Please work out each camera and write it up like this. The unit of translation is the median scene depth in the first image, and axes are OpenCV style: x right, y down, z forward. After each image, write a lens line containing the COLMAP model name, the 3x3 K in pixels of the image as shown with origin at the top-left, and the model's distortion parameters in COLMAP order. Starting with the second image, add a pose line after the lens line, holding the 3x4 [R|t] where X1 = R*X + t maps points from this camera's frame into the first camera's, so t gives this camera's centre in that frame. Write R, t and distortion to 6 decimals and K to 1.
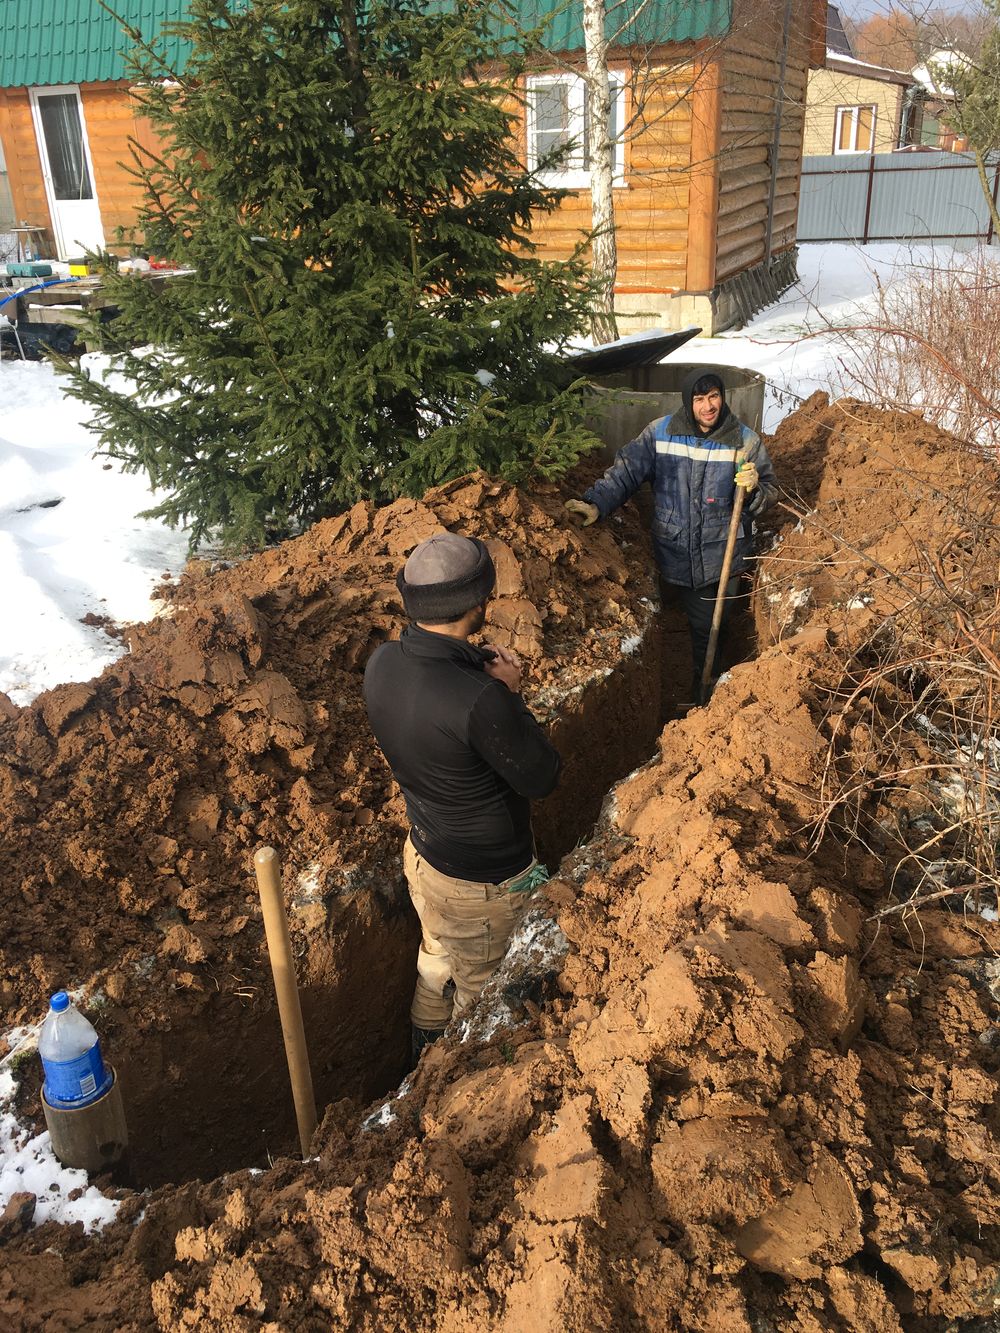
lens RADIAL K [[1134.0, 0, 485.9], [0, 1134.0, 662.4], [0, 0, 1]] dist [0.094955, -0.119371]
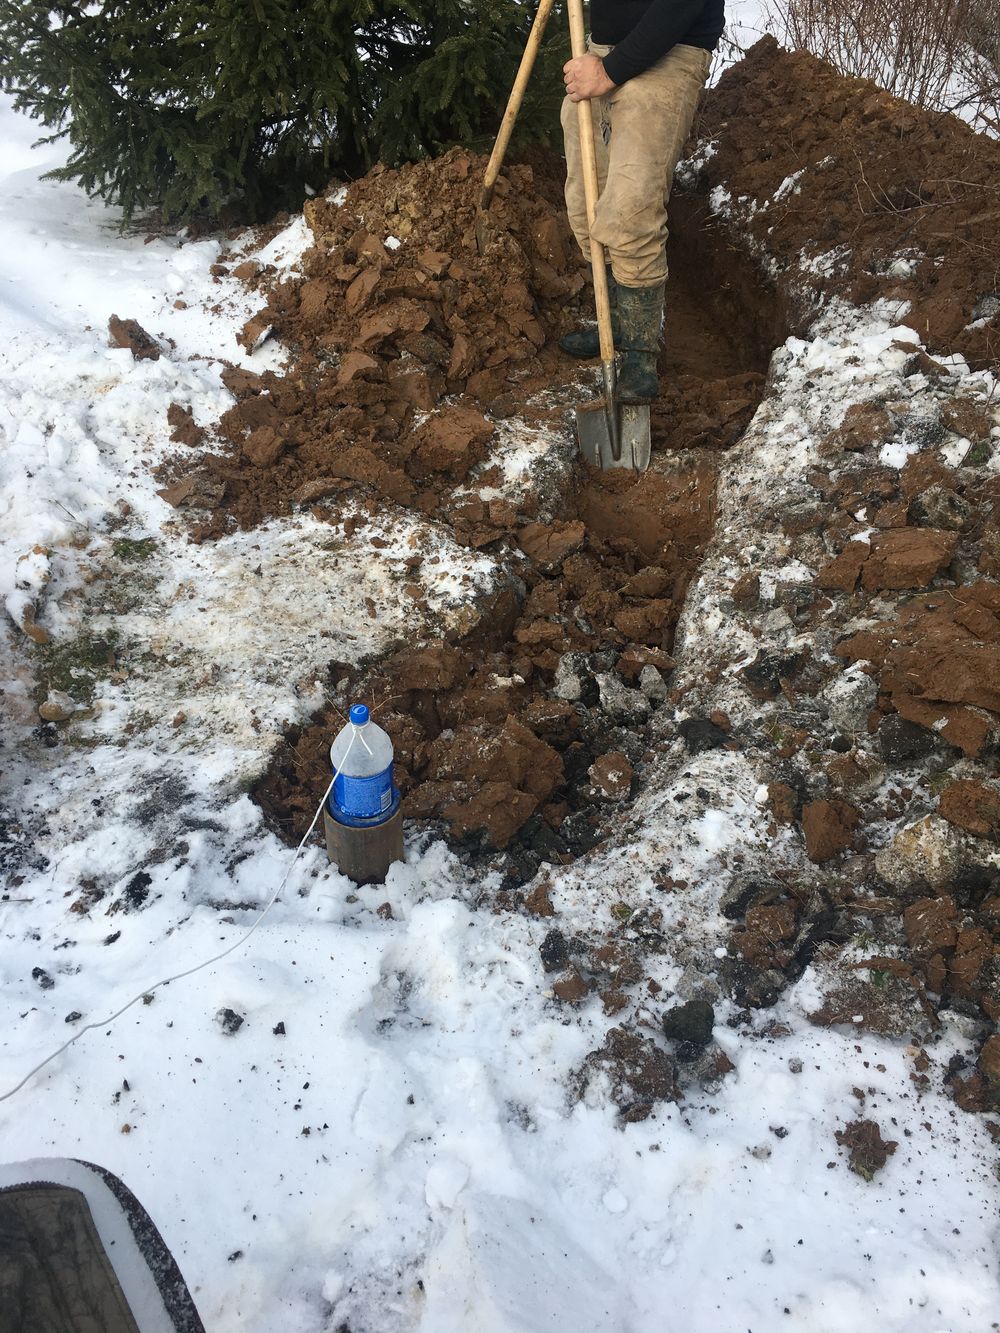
lens RADIAL K [[1134.0, 0, 485.9], [0, 1134.0, 662.4], [0, 0, 1]] dist [0.094955, -0.119371]
pose [[0.980772, -0.074757, 0.180269, -0.229978], [0.028446, 0.968619, 0.246919, 0.021750], [-0.193071, -0.237043, 0.952121, 0.081494]]
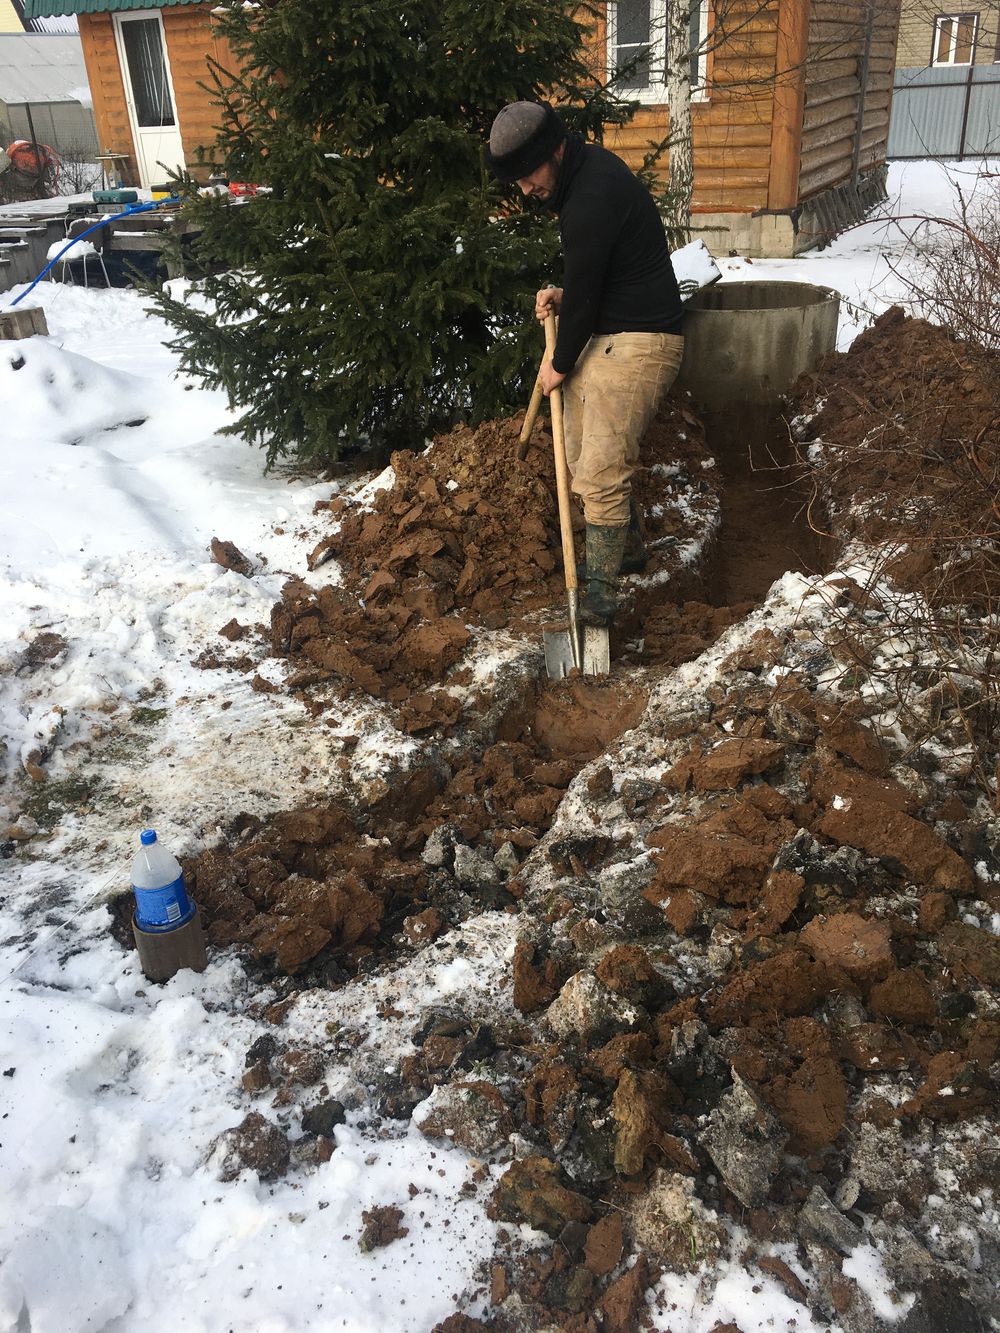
lens RADIAL K [[1136.0, 0, 492.6], [0, 1136.0, 664.4], [0, 0, 1]] dist [0.096973, -0.124880]
pose [[0.997980, 0.013905, -0.061989, 0.018294], [-0.010477, 0.998416, 0.055287, 0.031708], [0.062660, -0.054526, 0.996544, -0.048760]]
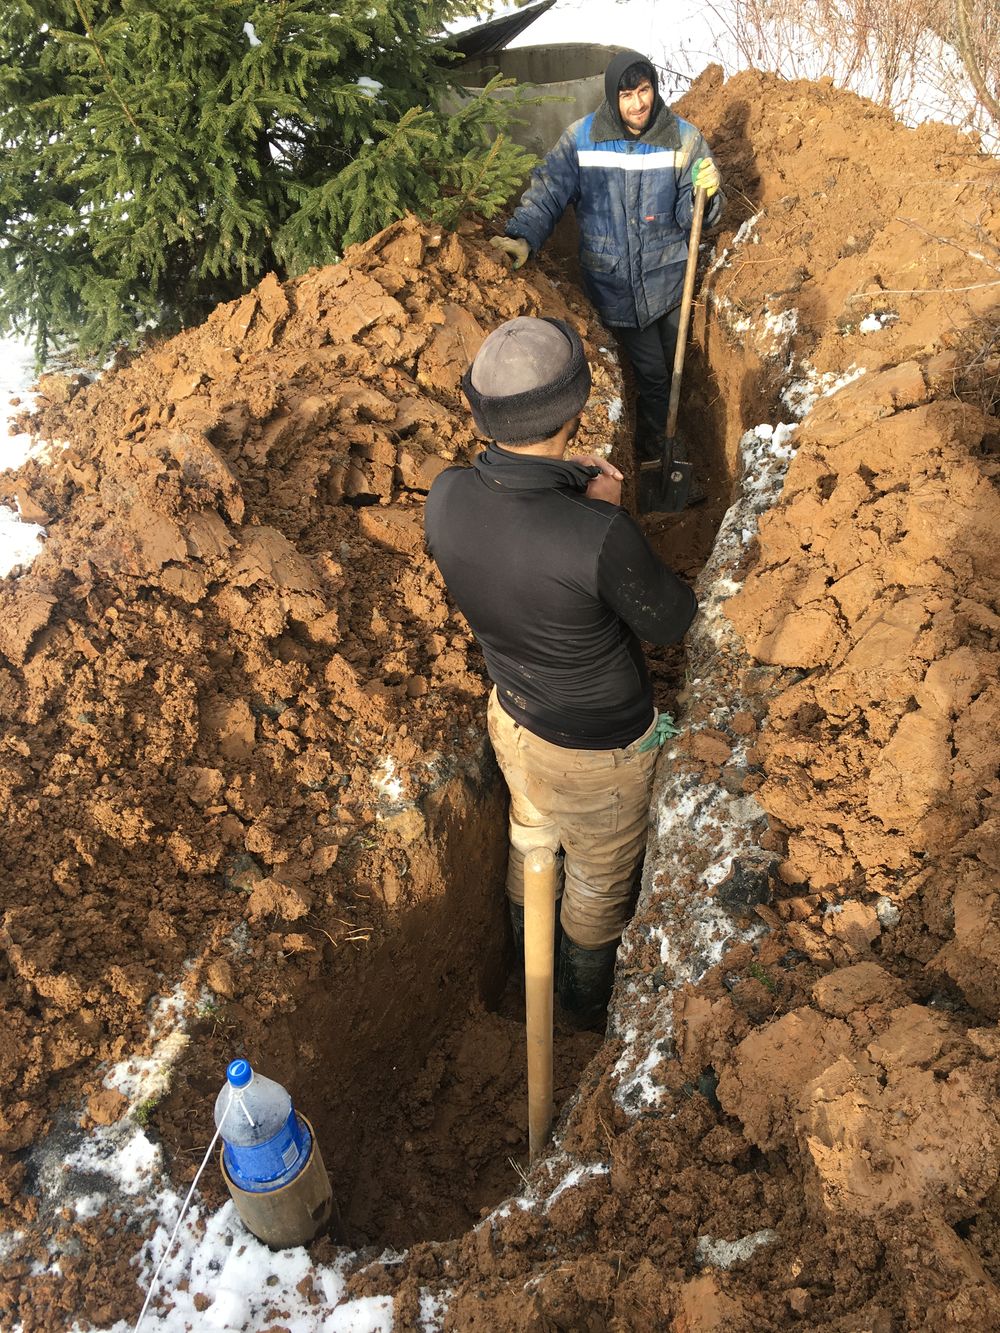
lens RADIAL K [[1134.0, 0, 485.9], [0, 1134.0, 662.4], [0, 0, 1]] dist [0.094955, -0.119371]
pose [[0.972379, -0.181252, 0.147063, -0.148570], [0.143343, 0.960975, 0.236601, -0.057689], [-0.184208, -0.208985, 0.960413, 0.172388]]
